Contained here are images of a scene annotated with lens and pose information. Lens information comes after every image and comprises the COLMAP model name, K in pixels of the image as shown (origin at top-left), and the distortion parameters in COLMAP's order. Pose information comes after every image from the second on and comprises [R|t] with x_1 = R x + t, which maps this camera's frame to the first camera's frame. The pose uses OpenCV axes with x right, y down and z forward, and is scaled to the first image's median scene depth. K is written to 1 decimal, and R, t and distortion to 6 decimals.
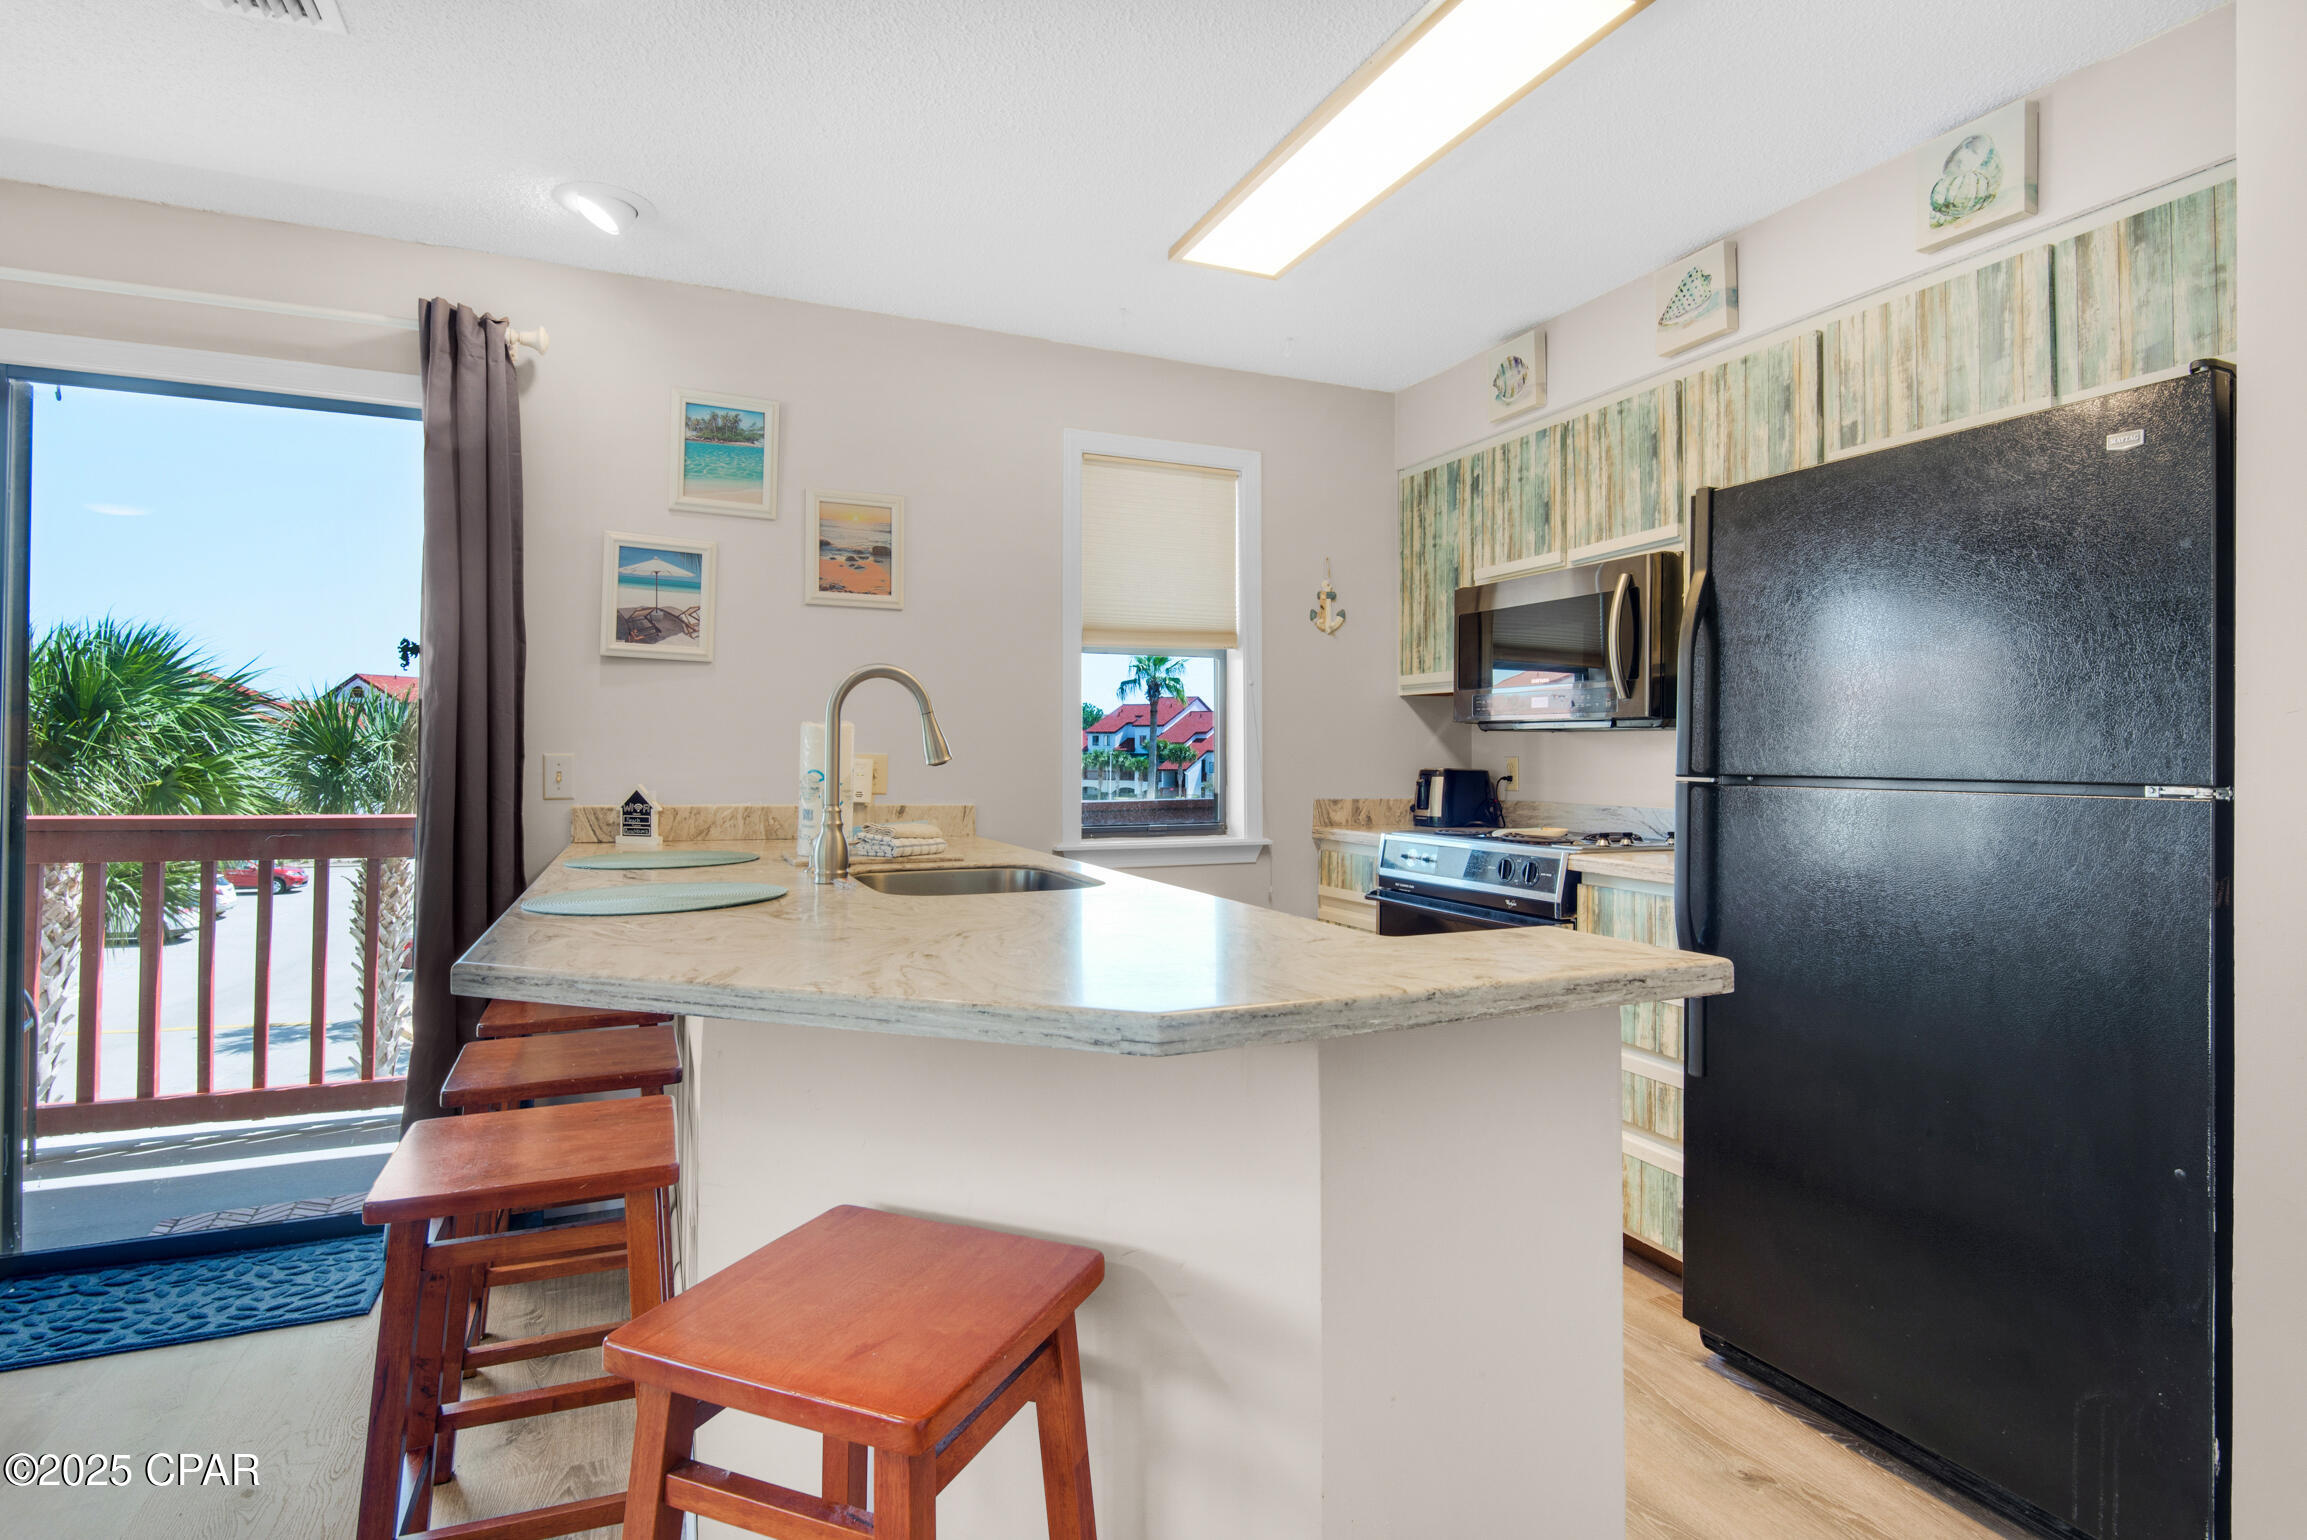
lens RADIAL K [[1171.3, 0, 1153.1], [0, 1171.3, 753.8], [0, 0, 1]] dist [-0.004169, -0.000525]
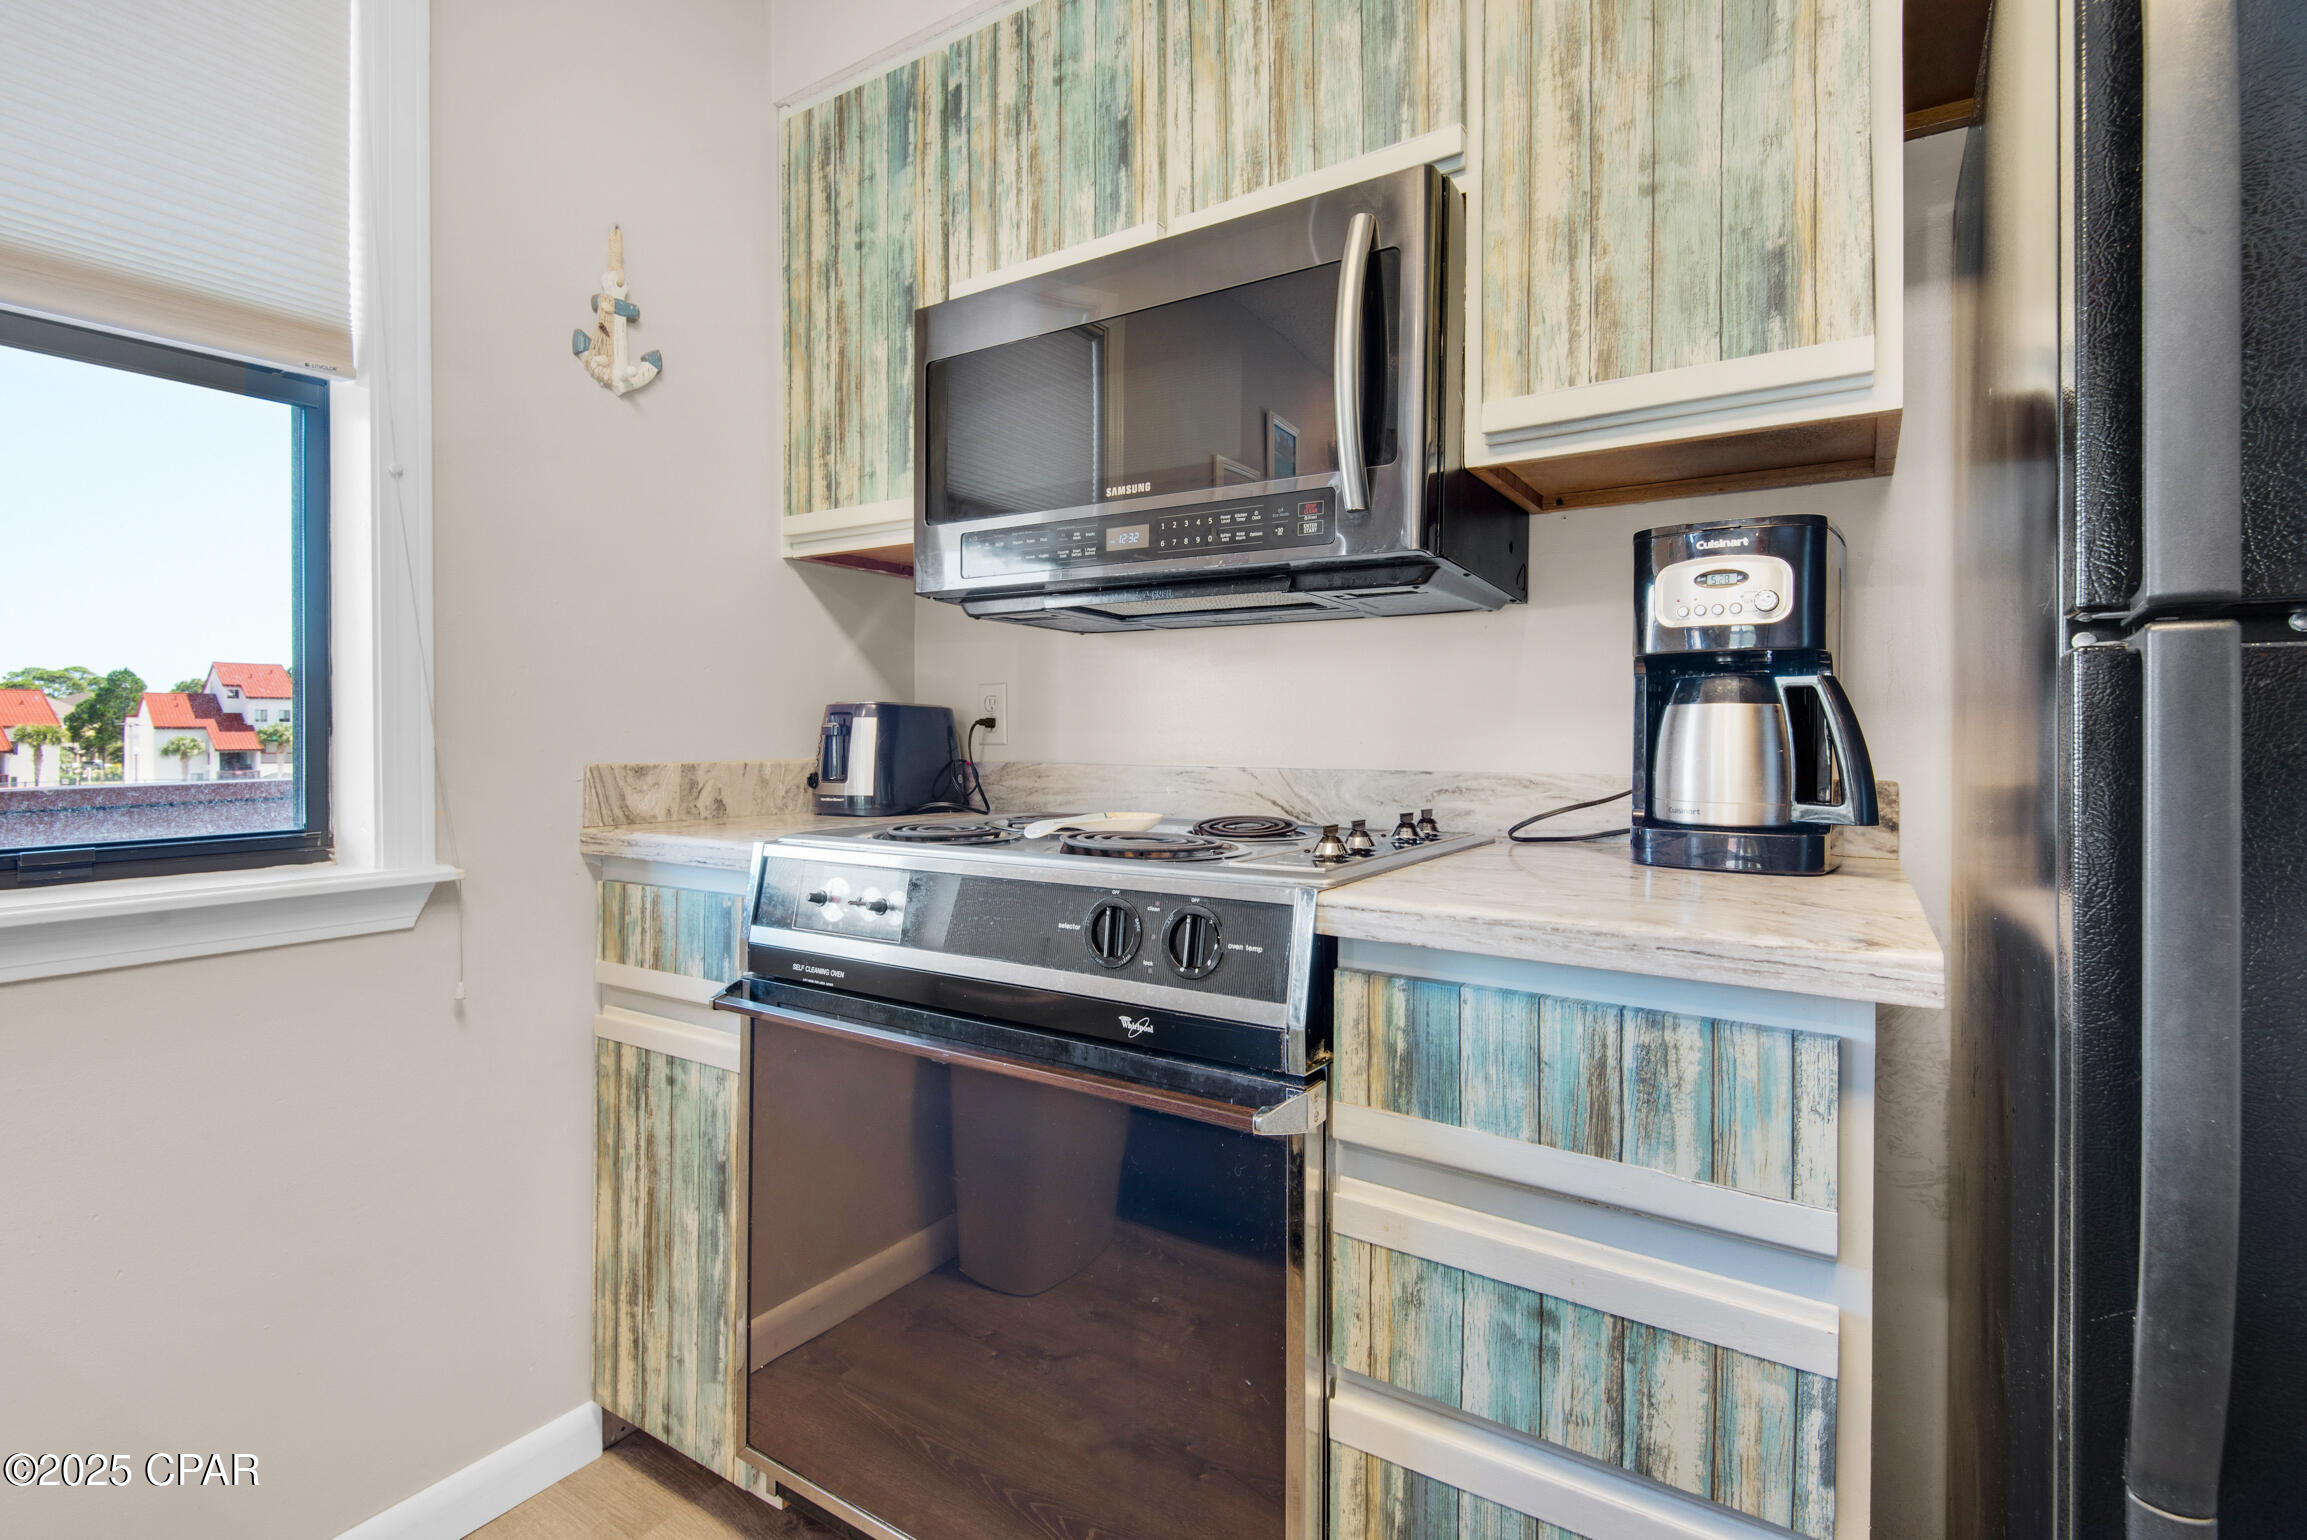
lens RADIAL K [[1064.5, 0, 1166.1], [0, 1064.5, 745.4], [0, 0, 1]] dist [0.012847, -0.000941]
pose [[0.833052, -0.004756, 0.553174, 0.099208], [-0.001024, 0.999948, 0.010140, 0.027583], [-0.553193, -0.009014, 0.833004, 0.557462]]
